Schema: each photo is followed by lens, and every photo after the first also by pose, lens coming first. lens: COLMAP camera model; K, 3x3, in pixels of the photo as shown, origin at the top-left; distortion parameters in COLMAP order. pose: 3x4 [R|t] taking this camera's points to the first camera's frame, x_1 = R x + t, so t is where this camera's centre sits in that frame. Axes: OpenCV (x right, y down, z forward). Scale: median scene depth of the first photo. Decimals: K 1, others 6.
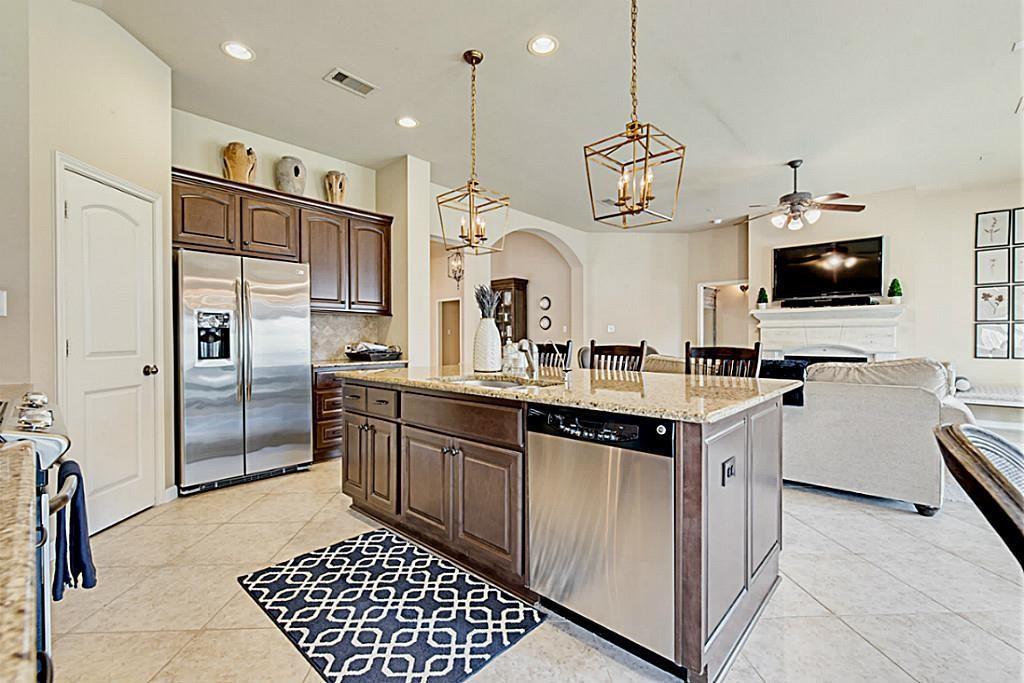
lens RADIAL K [[441.2, 0, 510.4], [0, 441.2, 339.7], [0, 0, 1]] dist [0.002149, 0.000384]
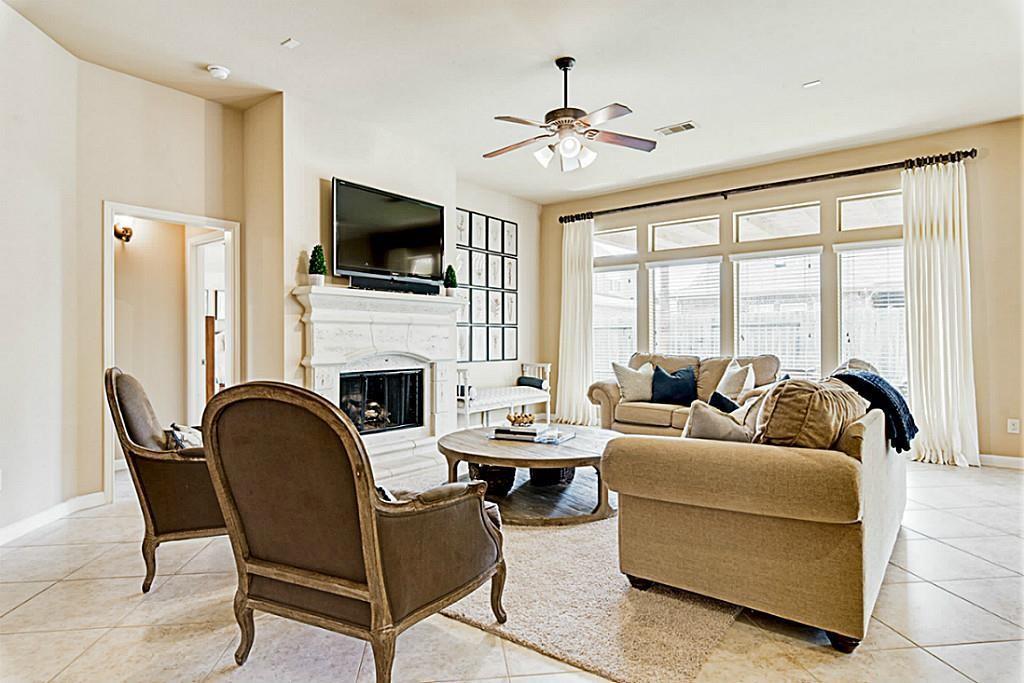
lens RADIAL K [[564.0, 0, 512.0], [0, 564.0, 341.5], [0, 0, 1]] dist [0.003044, 0.000673]
pose [[-0.072591, 0.000131, 0.997362, -0.126871], [0.010226, 0.999948, 0.000613, -0.002133], [-0.997309, 0.010244, -0.072589, 0.936328]]
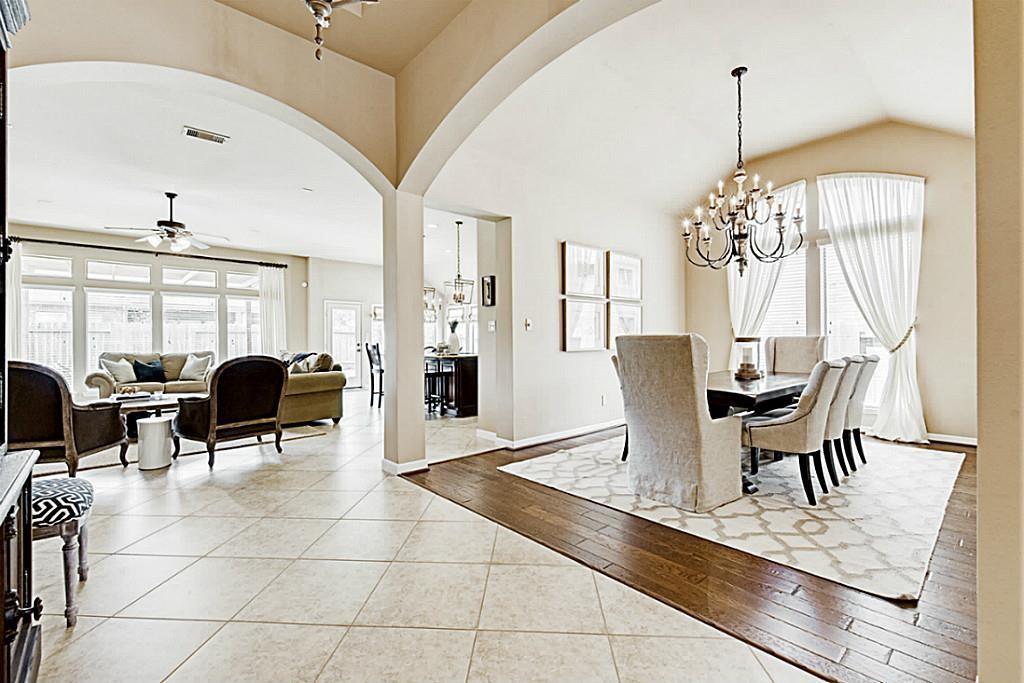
lens RADIAL K [[441.2, 0, 510.4], [0, 441.2, 339.7], [0, 0, 1]] dist [0.002149, 0.000384]
pose [[-0.994688, 0.009128, 0.102527, -0.311649], [0.009441, 0.999952, 0.002569, -0.004879], [-0.102499, 0.003524, -0.994727, 1.714972]]
